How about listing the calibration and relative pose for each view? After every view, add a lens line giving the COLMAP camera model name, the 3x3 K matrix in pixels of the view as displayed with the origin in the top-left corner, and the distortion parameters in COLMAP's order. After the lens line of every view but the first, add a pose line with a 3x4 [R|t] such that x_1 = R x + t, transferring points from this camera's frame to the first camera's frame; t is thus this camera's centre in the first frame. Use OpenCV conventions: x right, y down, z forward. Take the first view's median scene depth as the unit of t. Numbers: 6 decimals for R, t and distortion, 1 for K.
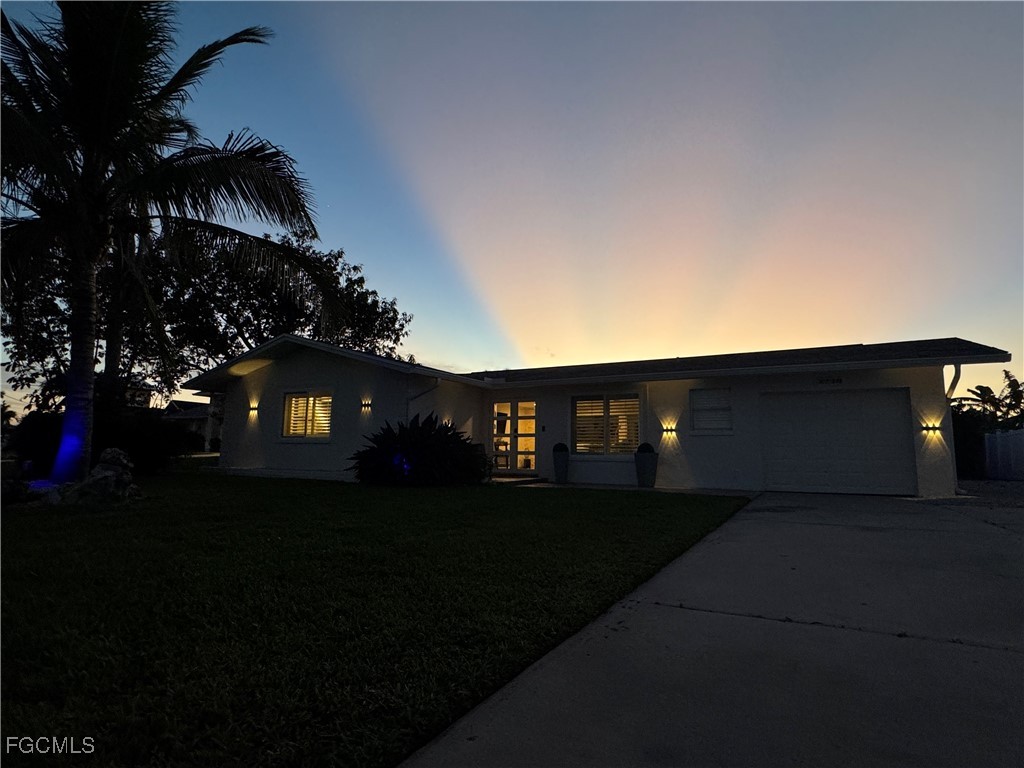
lens RADIAL K [[564.1, 0, 507.8], [0, 564.1, 381.7], [0, 0, 1]] dist [-0.002827, 0.000974]
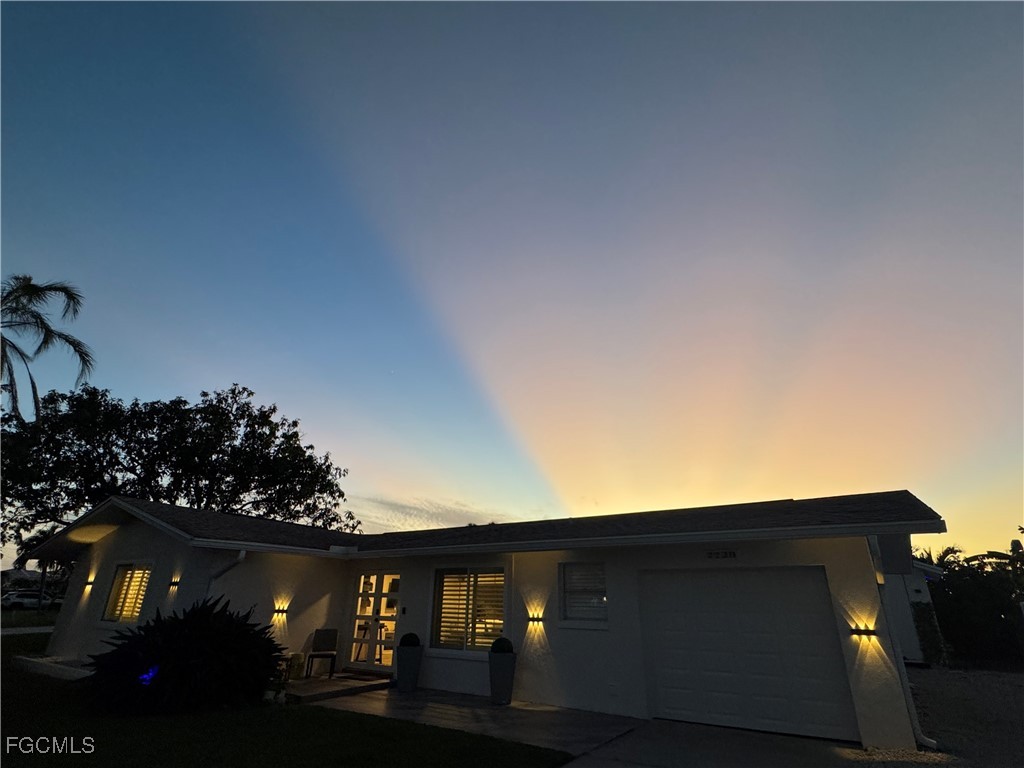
lens RADIAL K [[515.8, 0, 509.4], [0, 515.8, 384.0], [0, 0, 1]] dist [0.003184, -0.002314]
pose [[0.996920, -0.029074, -0.072843, 0.299800], [0.008293, 0.962626, -0.270708, -0.030989], [0.077991, 0.269270, 0.959902, 0.228512]]
